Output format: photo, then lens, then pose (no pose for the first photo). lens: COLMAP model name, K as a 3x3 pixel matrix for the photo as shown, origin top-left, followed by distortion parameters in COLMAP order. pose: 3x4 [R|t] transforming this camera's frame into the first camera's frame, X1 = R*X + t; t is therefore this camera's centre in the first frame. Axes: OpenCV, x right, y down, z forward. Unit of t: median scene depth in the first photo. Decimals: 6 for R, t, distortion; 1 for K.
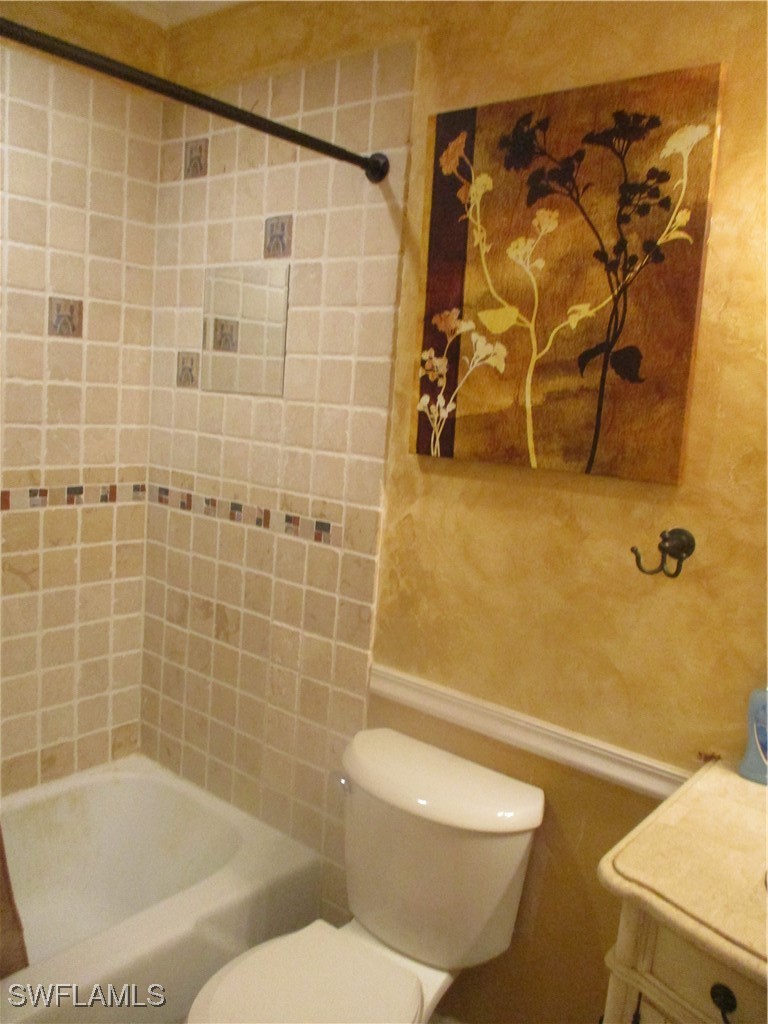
lens RADIAL K [[857.6, 0, 384.0], [0, 857.6, 512.0], [0, 0, 1]] dist [-0.004669, -0.012433]
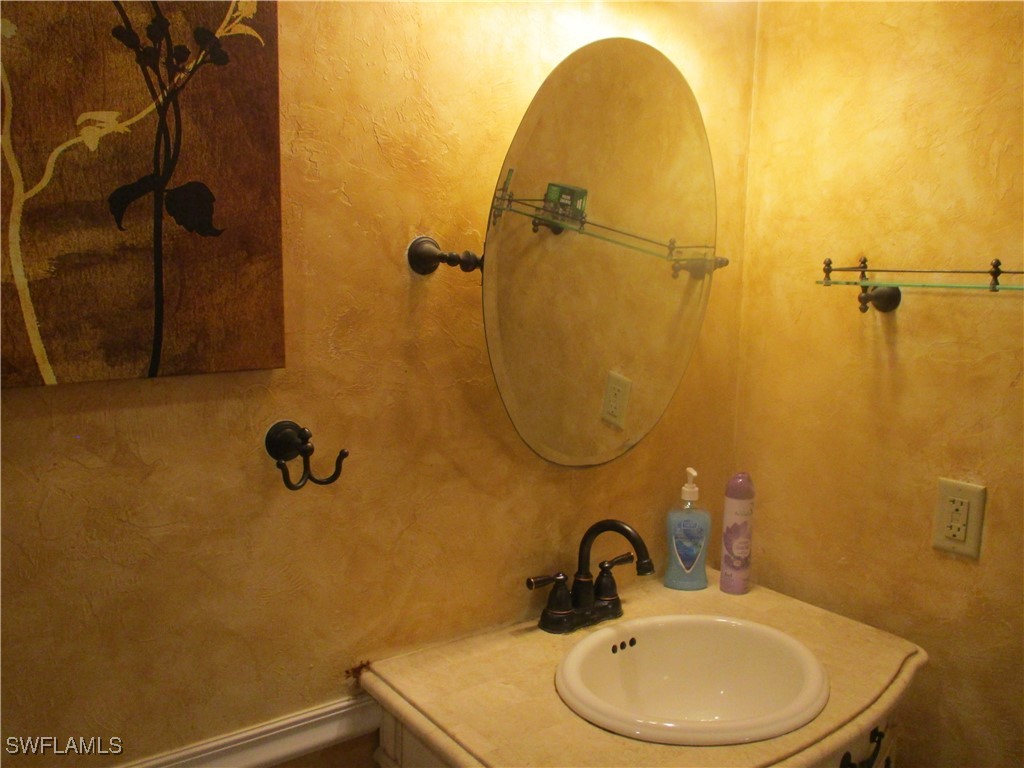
lens RADIAL K [[857.6, 0, 512.0], [0, 857.6, 384.0], [0, 0, 1]] dist [-0.004669, -0.012433]
pose [[0.238550, -0.208277, 0.948533, -0.327766], [0.141456, 0.973766, 0.178242, -0.120078], [-0.960773, 0.091656, 0.261754, 0.578331]]
